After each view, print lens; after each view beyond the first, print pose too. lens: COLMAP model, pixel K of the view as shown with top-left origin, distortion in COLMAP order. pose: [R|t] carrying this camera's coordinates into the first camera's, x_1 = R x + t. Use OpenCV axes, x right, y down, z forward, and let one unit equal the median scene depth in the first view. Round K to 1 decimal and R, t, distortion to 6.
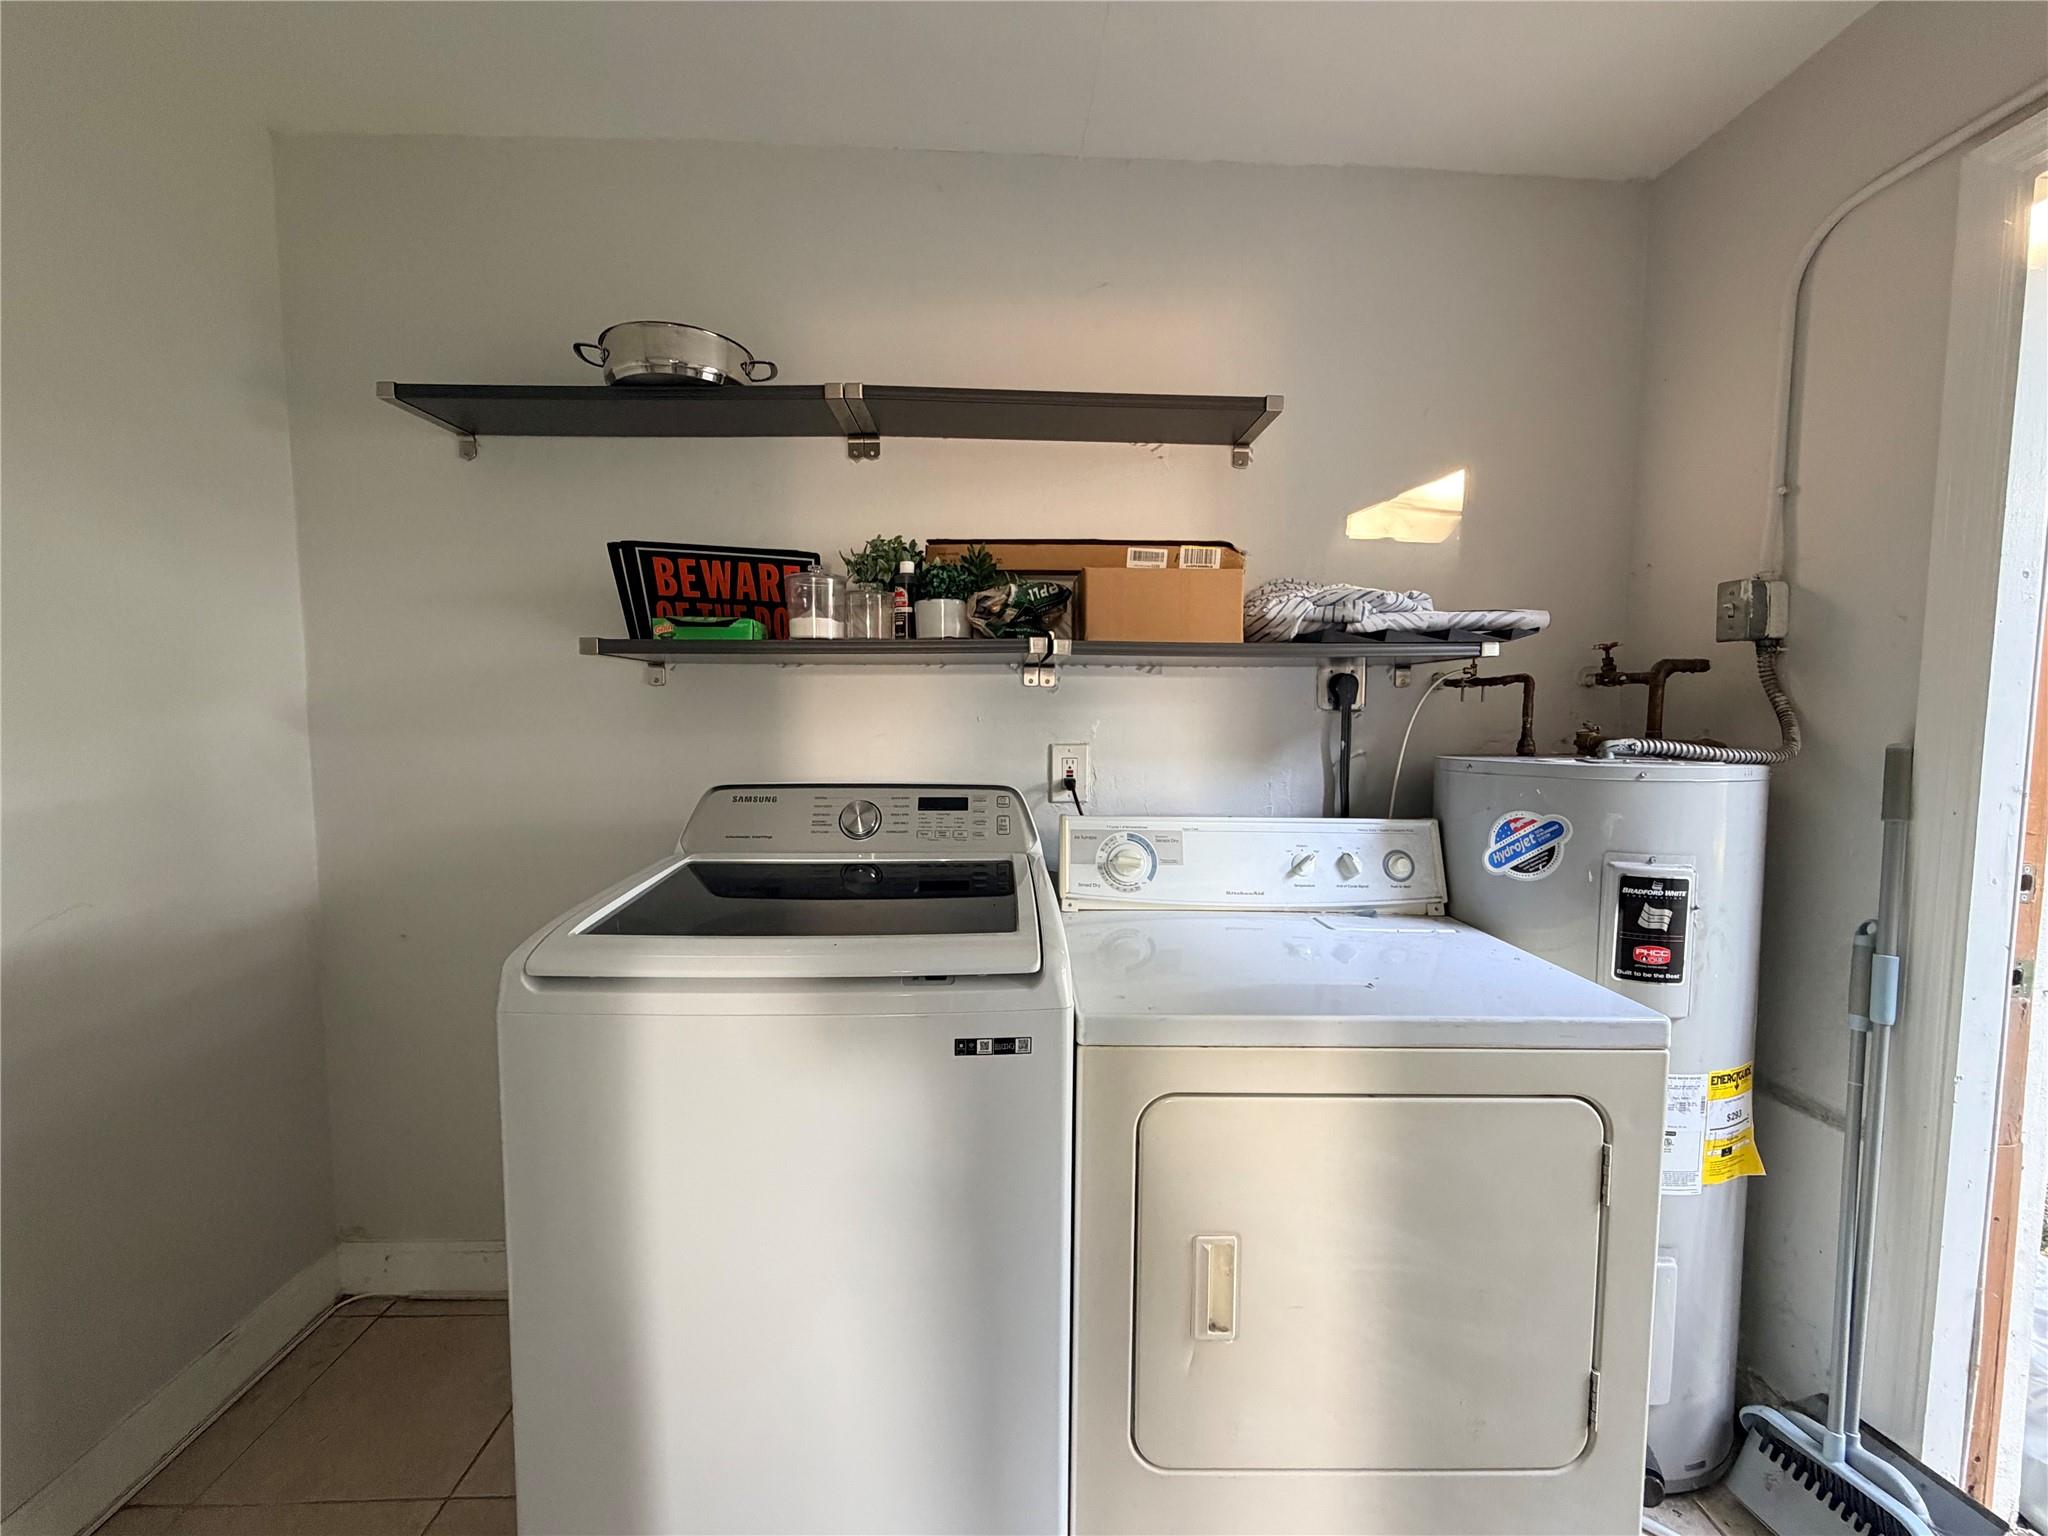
lens RADIAL K [[816.8, 0, 1020.0], [0, 816.8, 769.4], [0, 0, 1]] dist [0.000490, 0.000478]
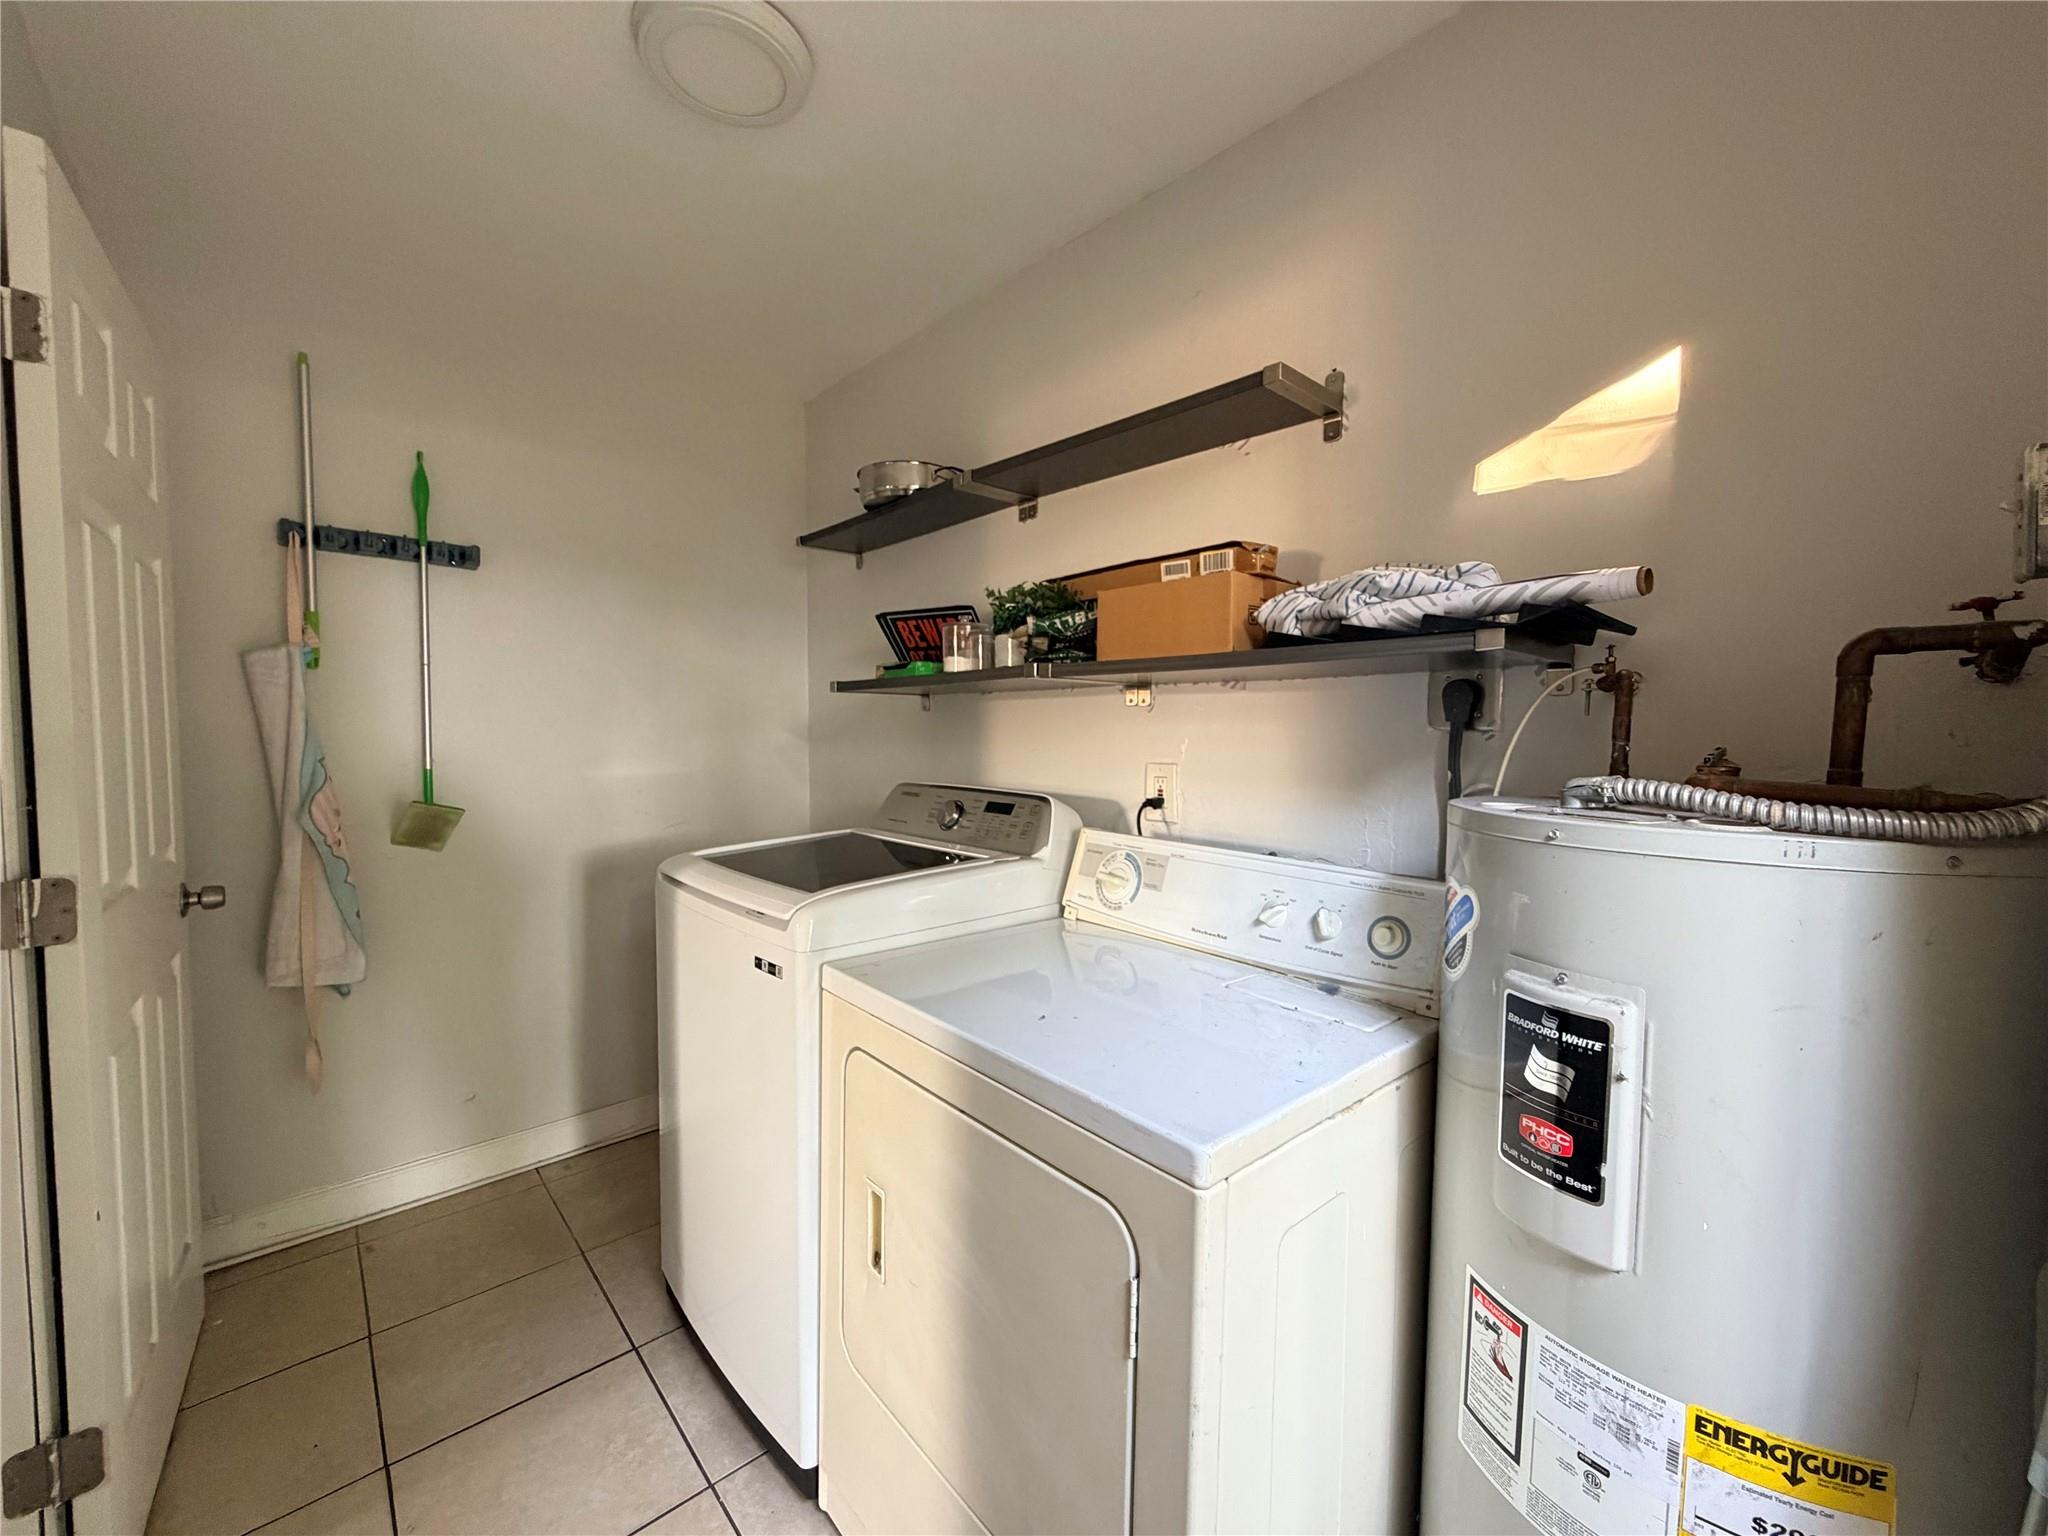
lens RADIAL K [[816.8, 0, 1016.9], [0, 816.8, 770.1], [0, 0, 1]] dist [0.000490, 0.000478]
pose [[0.644015, 0.039415, -0.763997, 0.806754], [-0.058631, 0.998278, 0.002078, -0.015796], [0.762763, 0.043455, 0.645217, 0.254479]]
